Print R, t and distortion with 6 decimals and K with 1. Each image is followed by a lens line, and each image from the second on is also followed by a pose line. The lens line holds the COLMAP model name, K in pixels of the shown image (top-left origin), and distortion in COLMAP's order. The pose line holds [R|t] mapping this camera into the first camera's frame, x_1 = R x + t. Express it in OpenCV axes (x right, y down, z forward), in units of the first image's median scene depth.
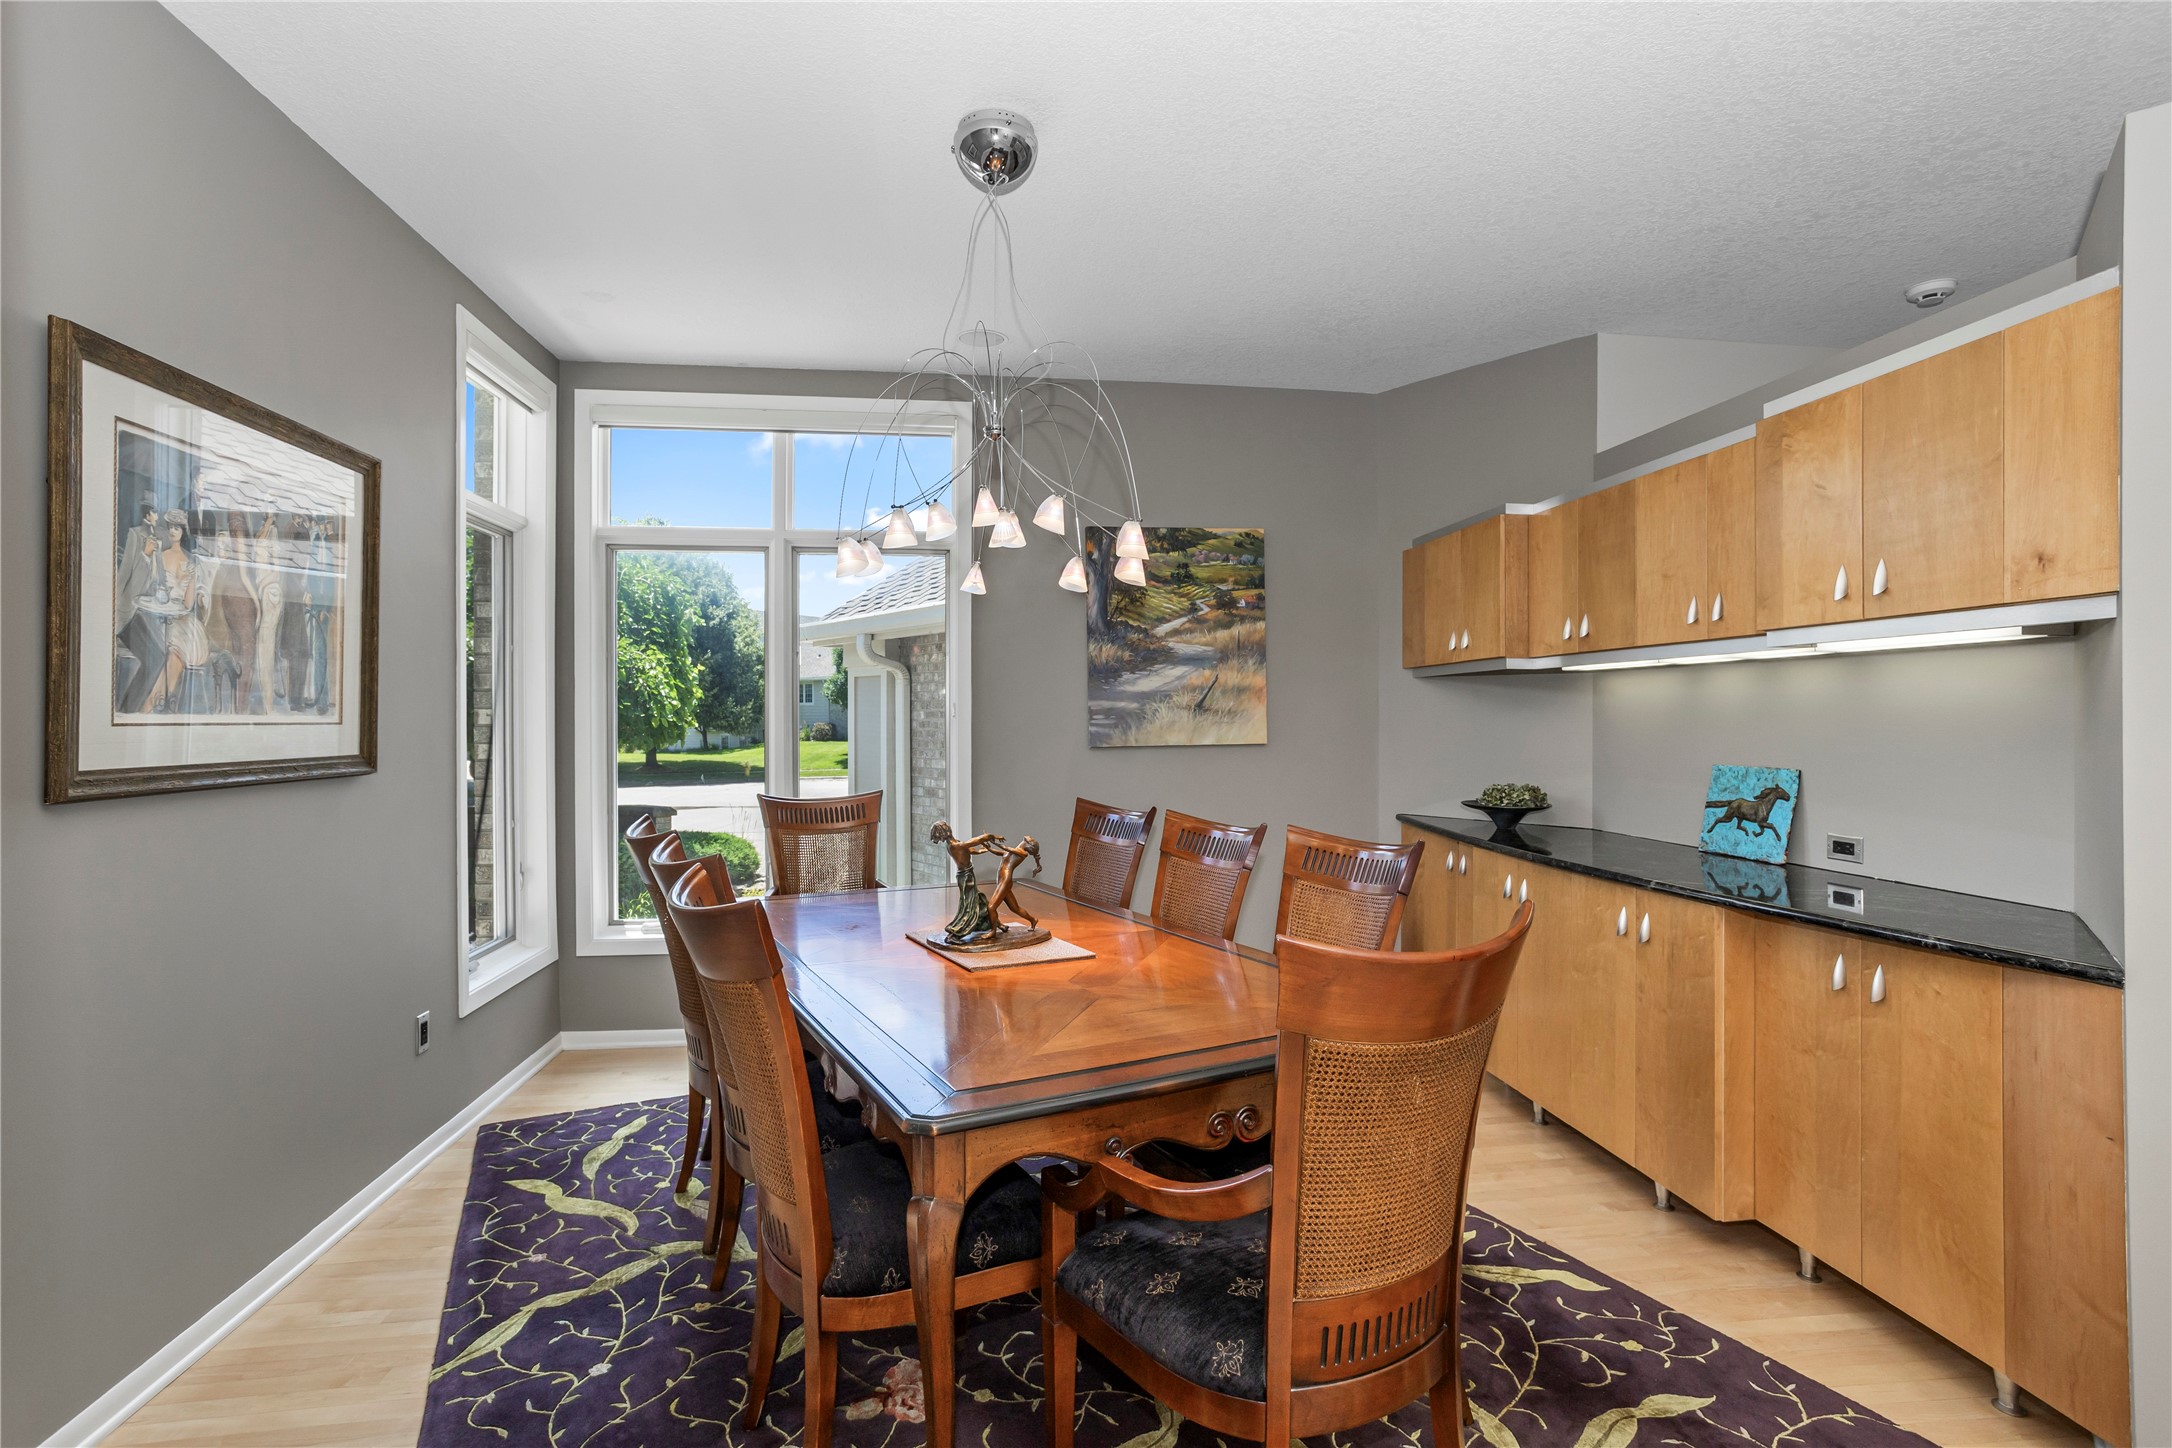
lens RADIAL K [[1029.9, 0, 1133.4], [0, 1029.9, 718.5], [0, 0, 1]] dist [-0.016216, 0.022022]
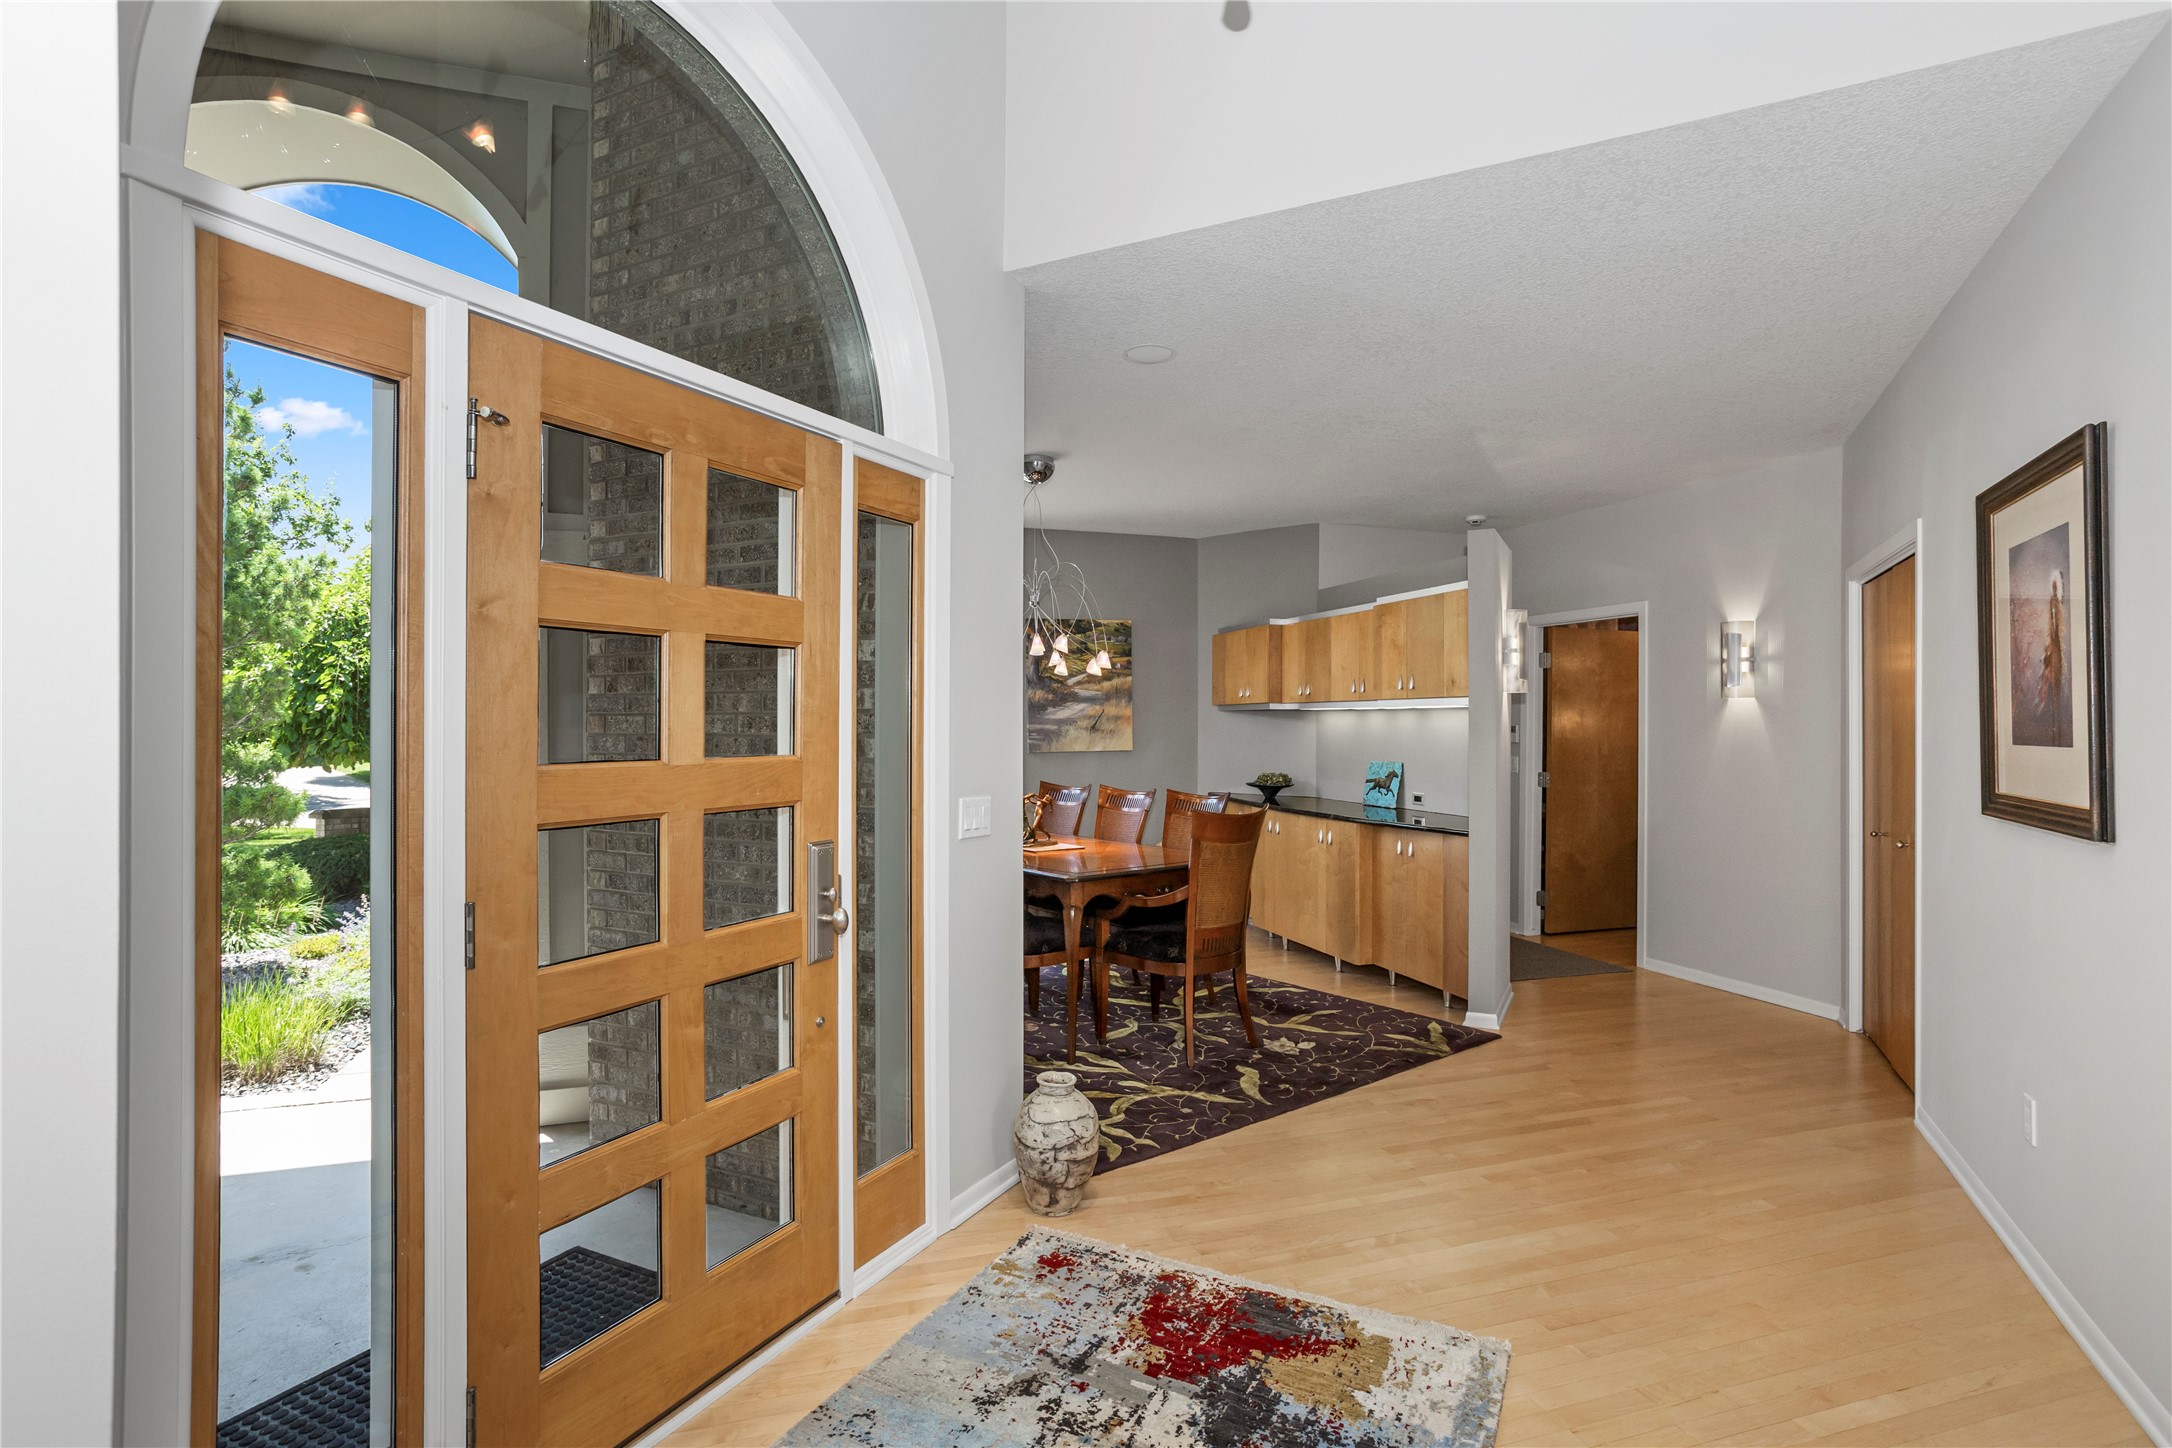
lens RADIAL K [[1079.3, 0, 1086.0], [0, 1079.3, 724.0], [0, 0, 1]] dist [-0.028676, 0.025463]
pose [[0.987008, 0.002818, 0.160648, -0.286226], [-0.002883, 0.999996, 0.000176, -0.023136], [-0.160647, -0.000637, 0.987012, -0.897245]]
